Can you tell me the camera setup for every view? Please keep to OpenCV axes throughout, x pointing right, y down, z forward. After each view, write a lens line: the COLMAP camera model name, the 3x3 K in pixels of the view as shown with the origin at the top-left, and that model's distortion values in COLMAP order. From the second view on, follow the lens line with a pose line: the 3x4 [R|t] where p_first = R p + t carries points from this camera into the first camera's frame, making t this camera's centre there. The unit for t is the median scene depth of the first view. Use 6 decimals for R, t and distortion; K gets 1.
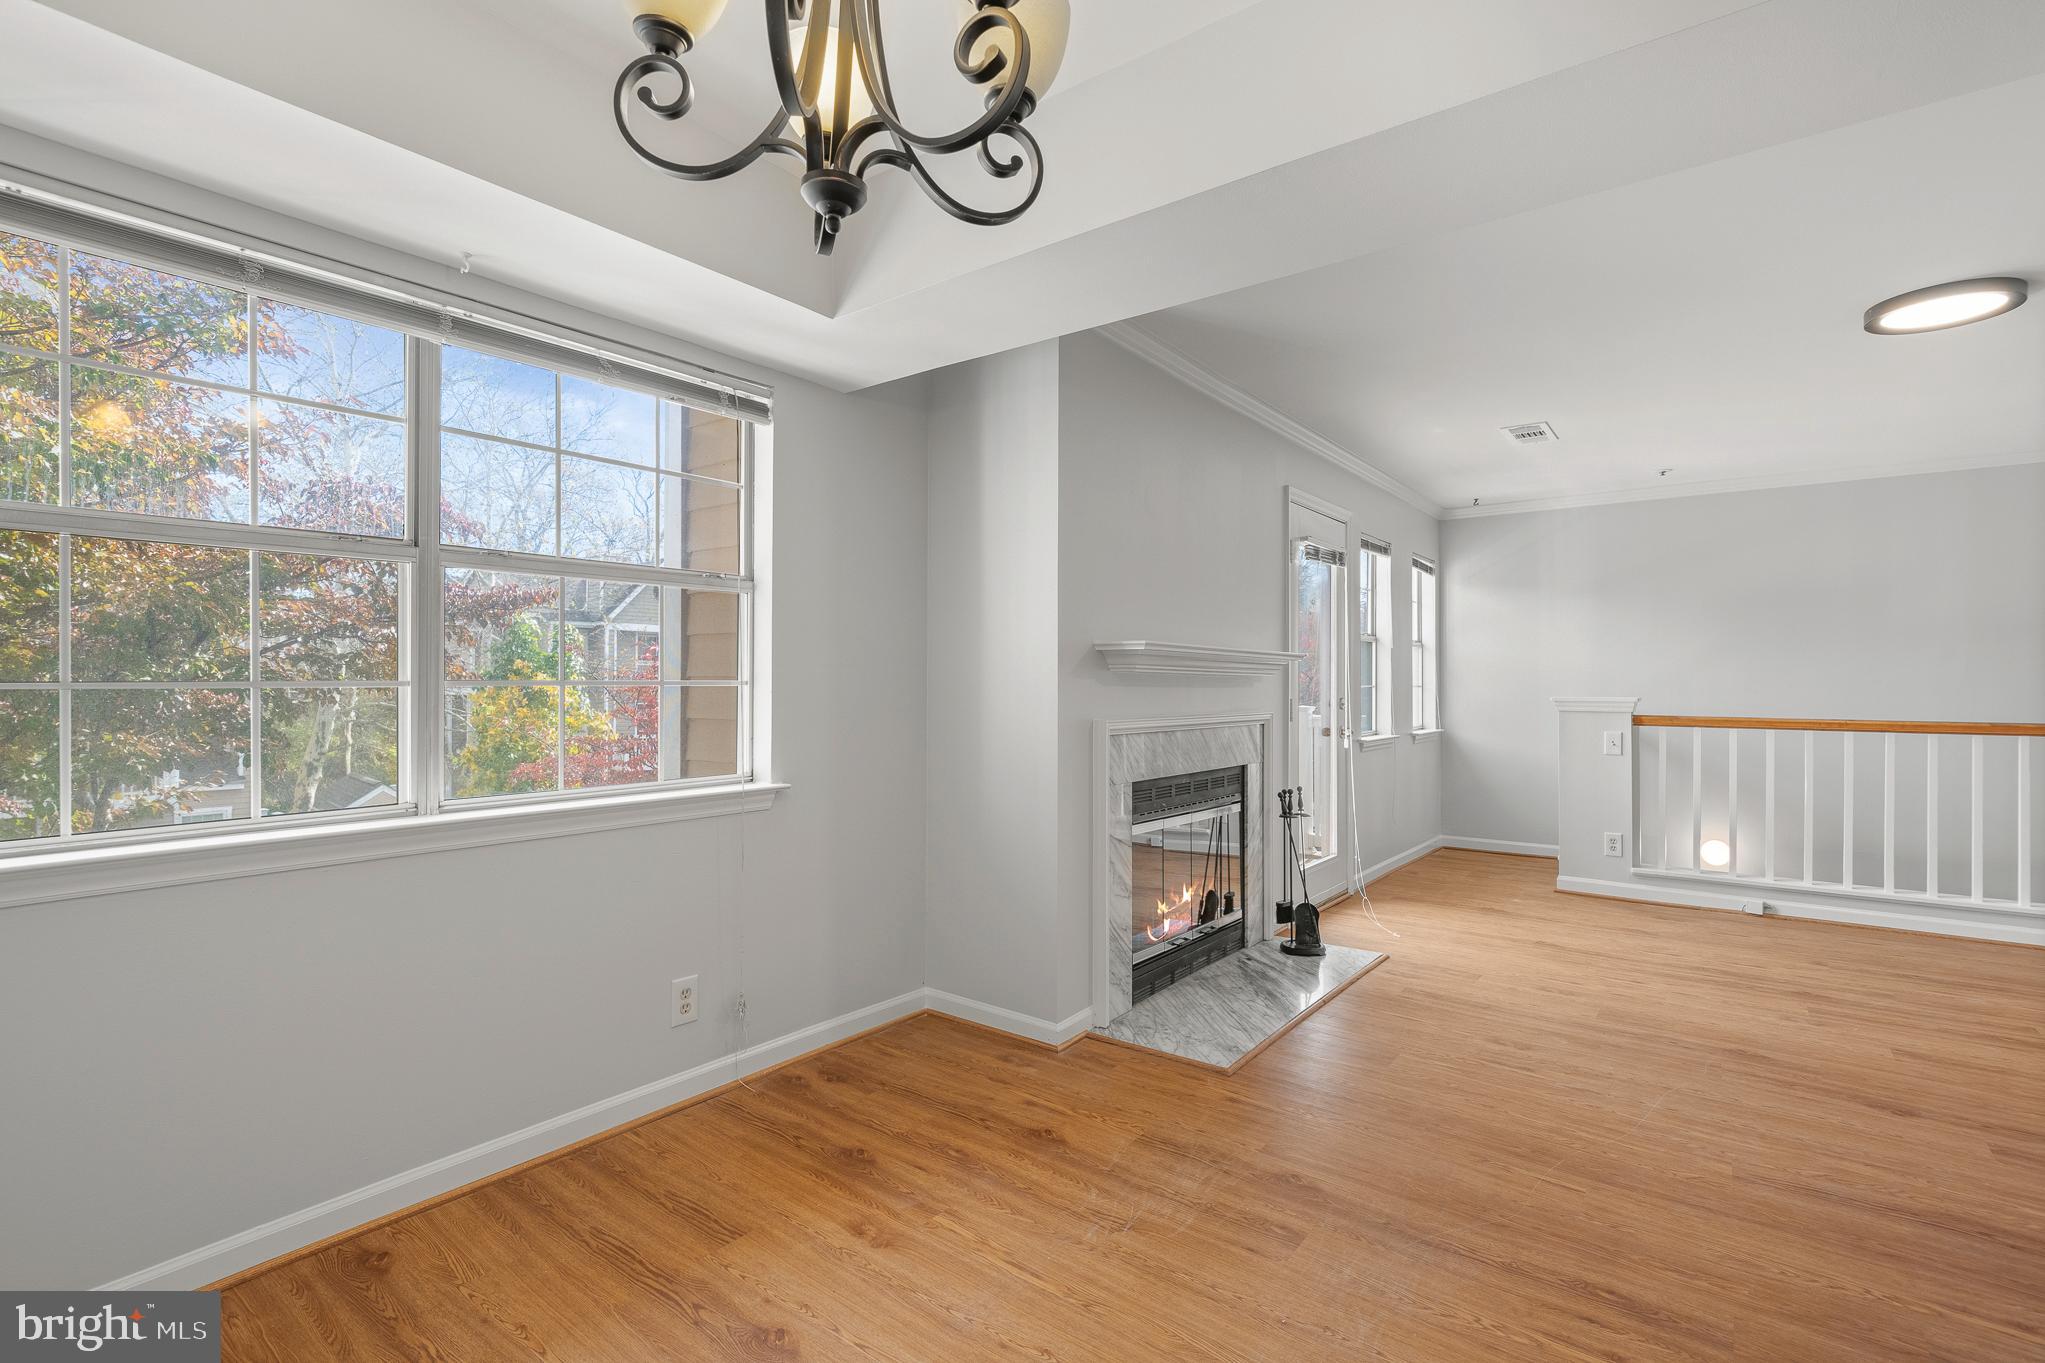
lens RADIAL K [[946.6, 0, 1015.2], [0, 946.6, 684.6], [0, 0, 1]] dist [-0.007300, -0.000906]
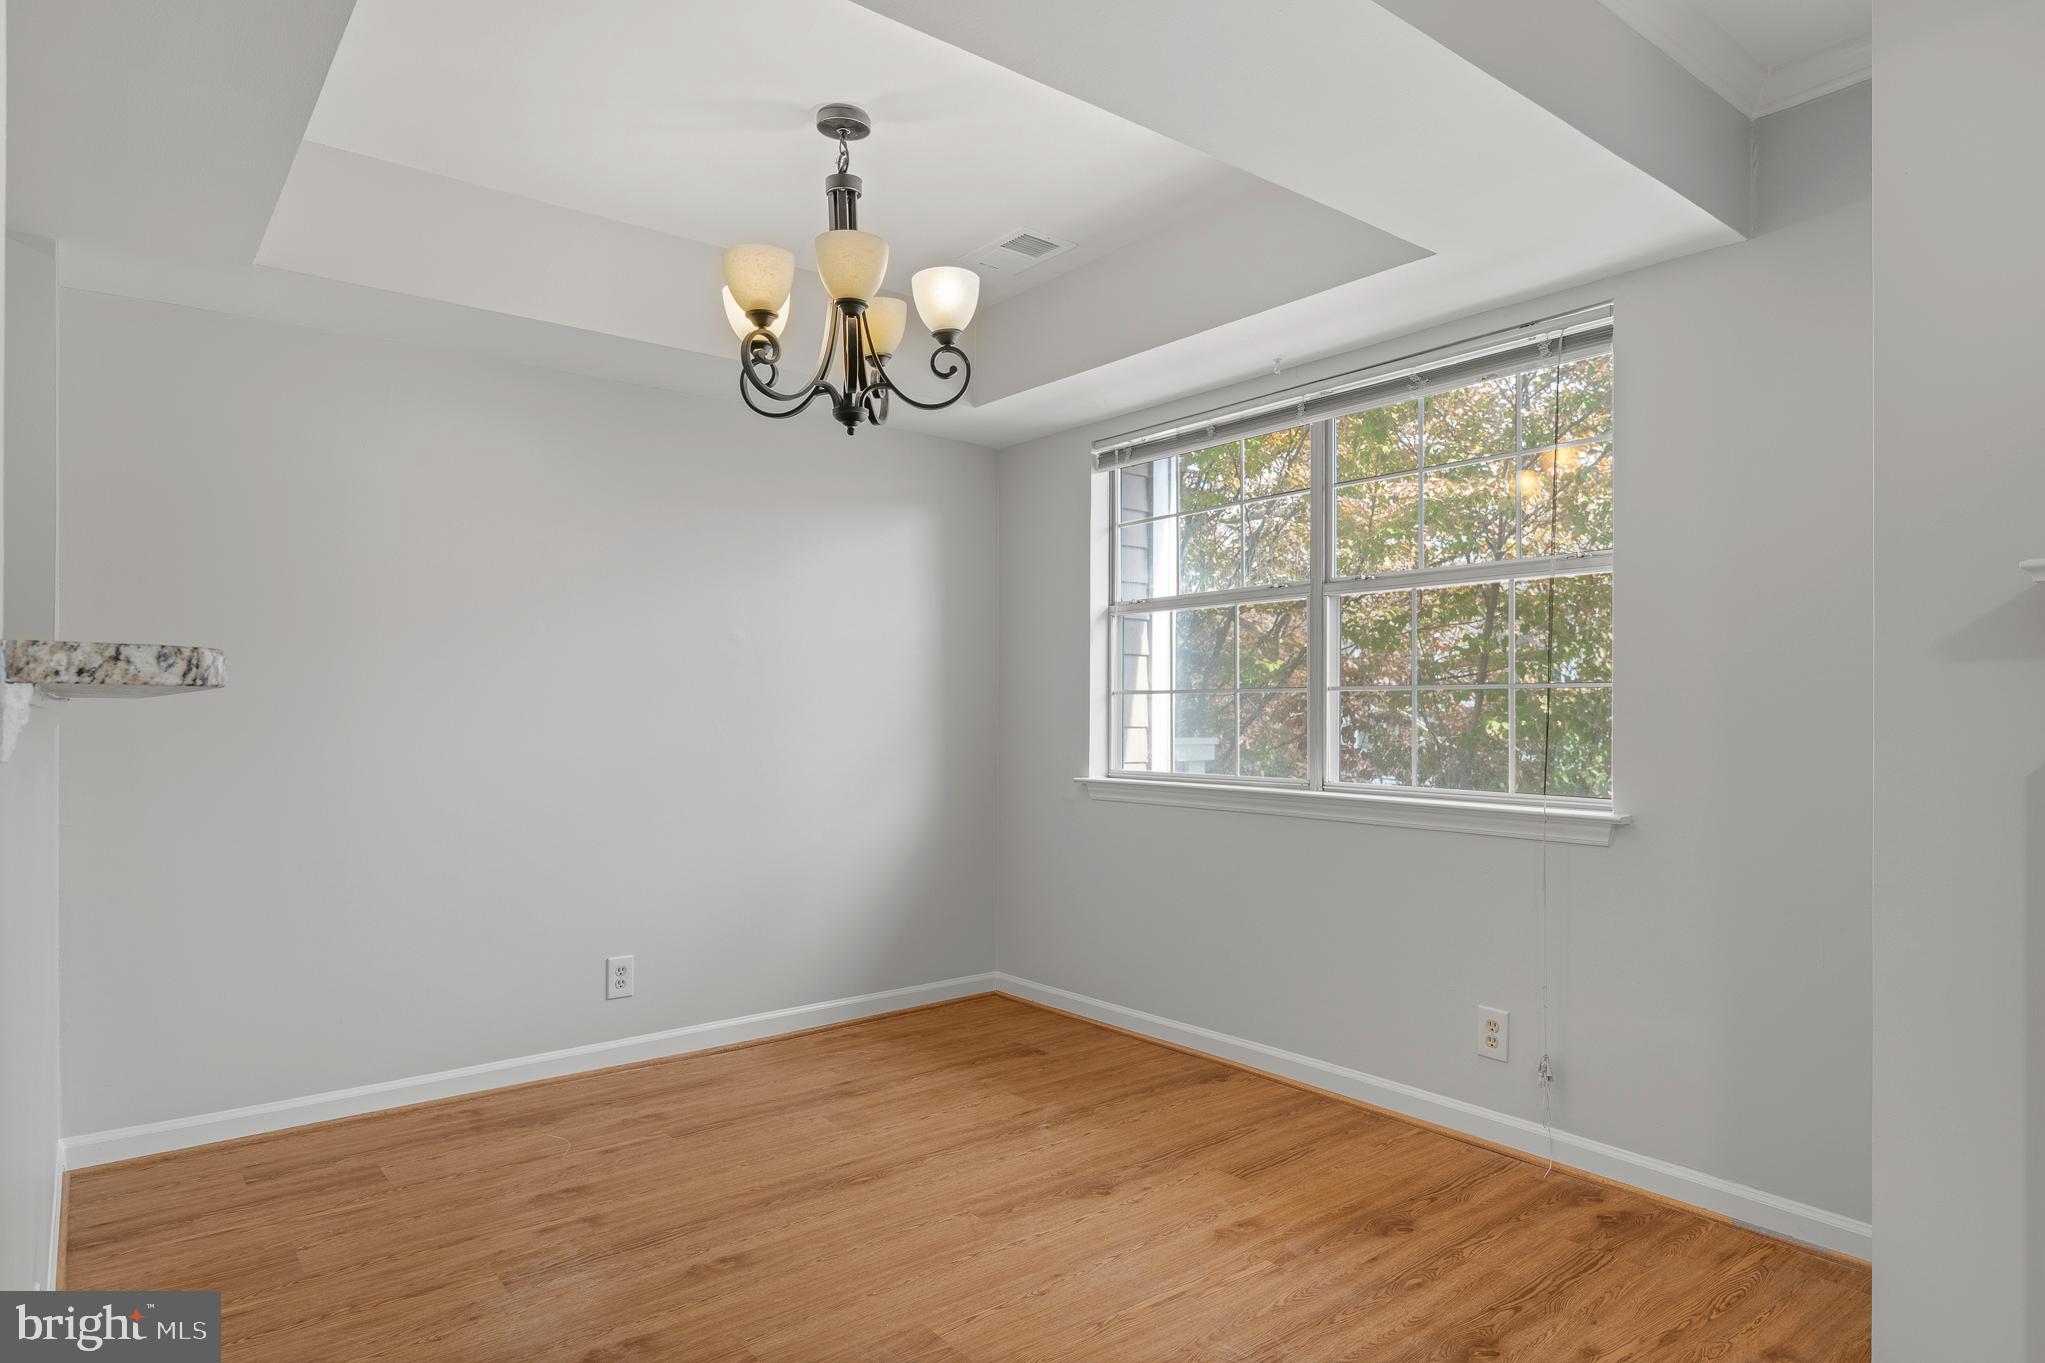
lens RADIAL K [[1182.7, 0, 1014.8], [0, 1182.7, 710.3], [0, 0, 1]] dist [0.002129, -0.000188]
pose [[-0.241594, 0.003460, -0.970371, 0.781805], [-0.003717, 0.999983, 0.004491, 0.017259], [0.970370, 0.004692, -0.241577, 0.744065]]
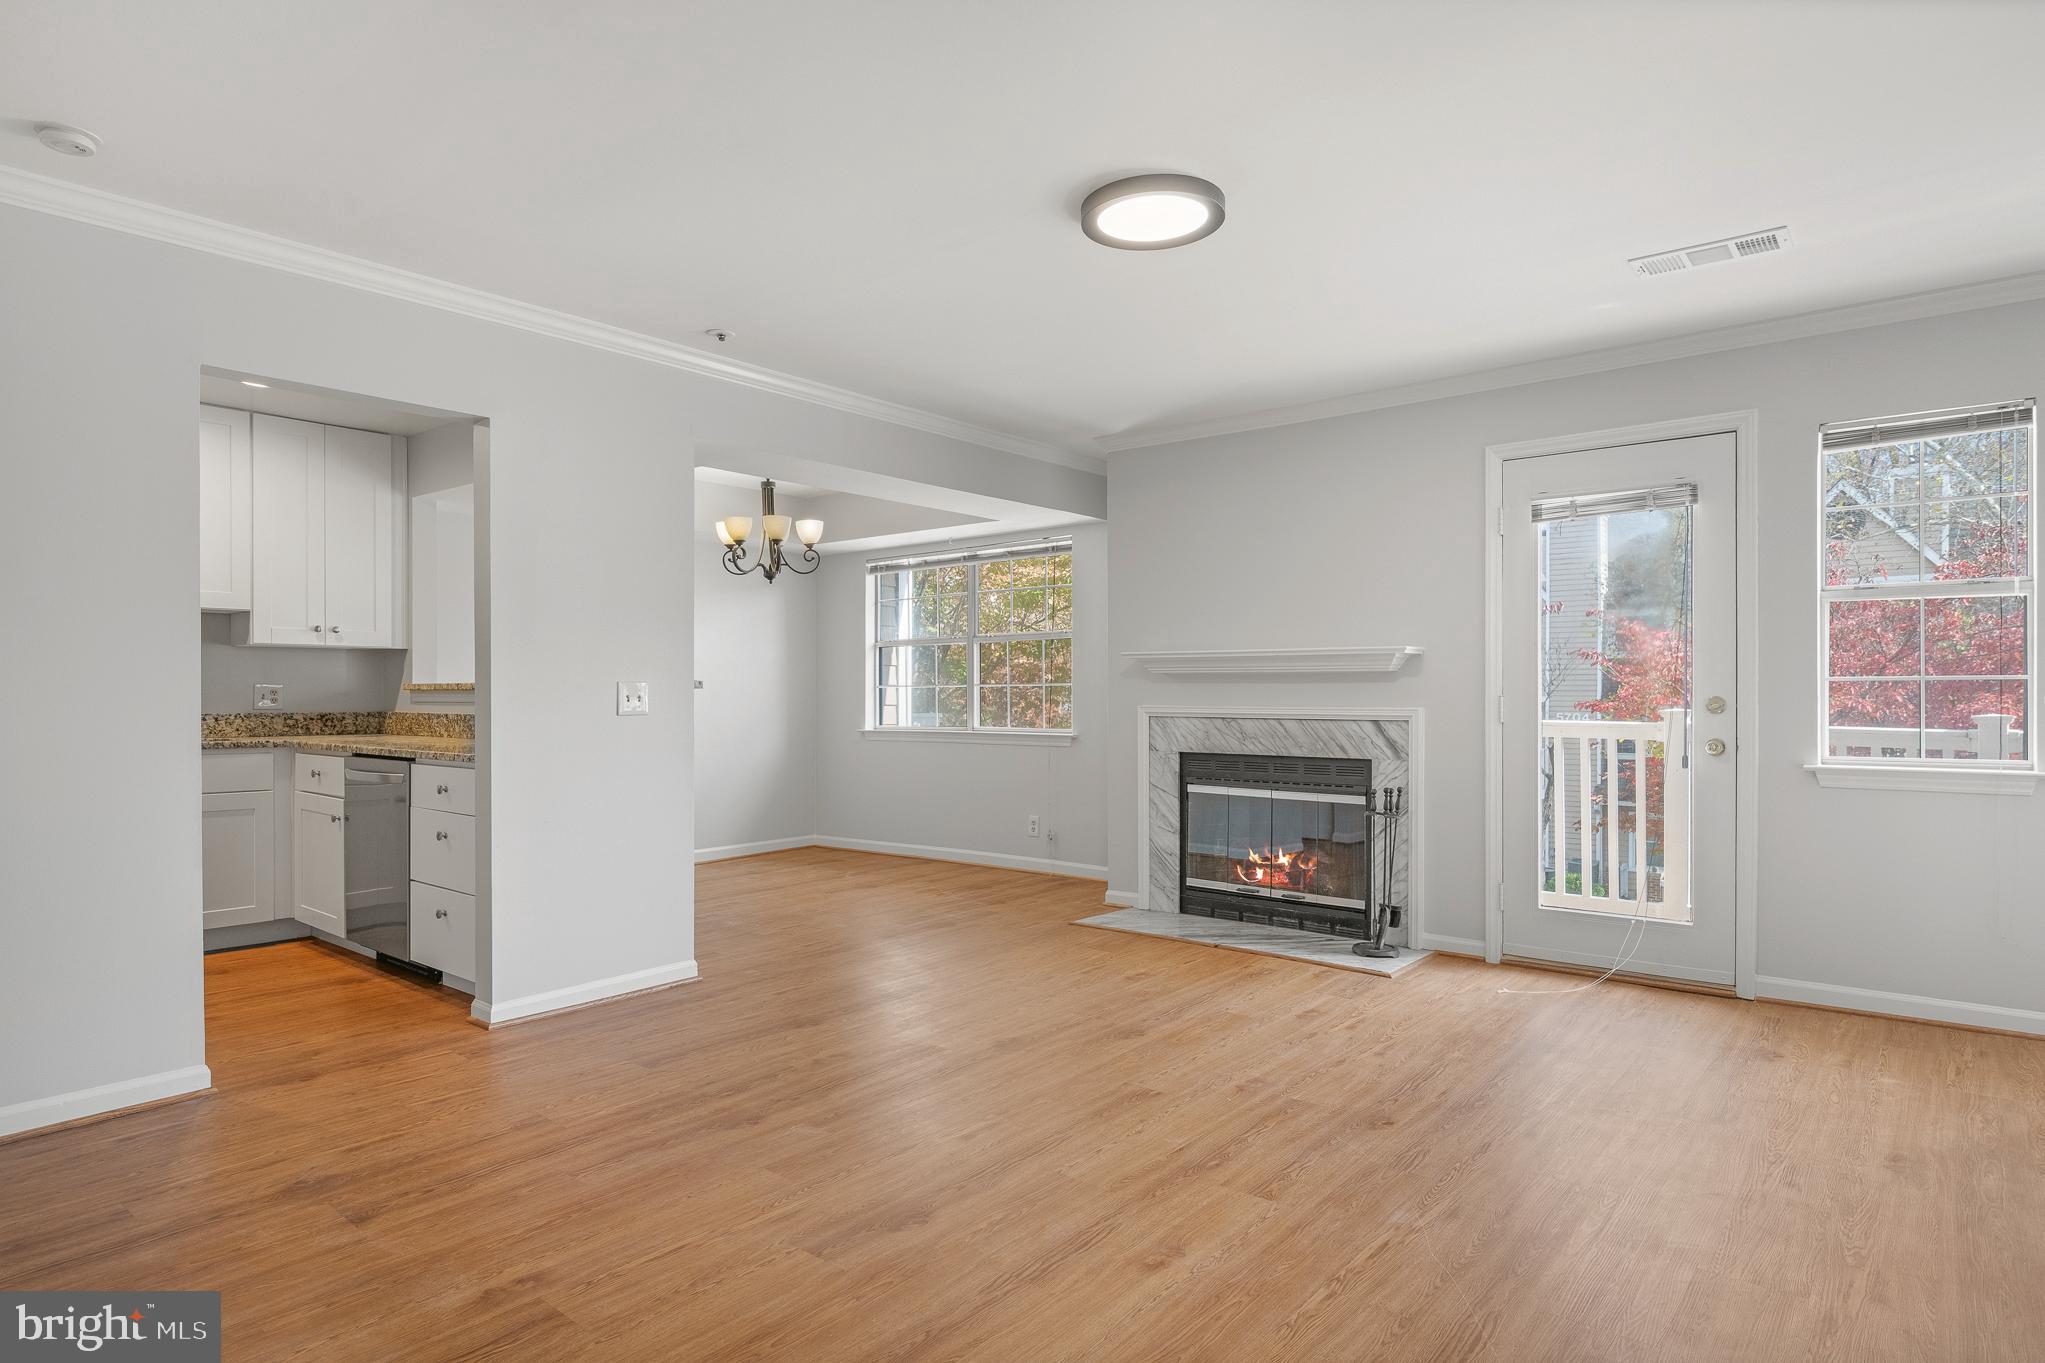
lens RADIAL K [[1126.9, 0, 1022.6], [0, 1126.9, 696.4], [0, 0, 1]] dist [-0.007386, -0.002820]
pose [[-0.032431, -0.000656, -0.999474, 2.077185], [-0.001376, 0.999999, -0.000612, 0.026637], [0.999473, 0.001355, -0.032432, 0.953965]]
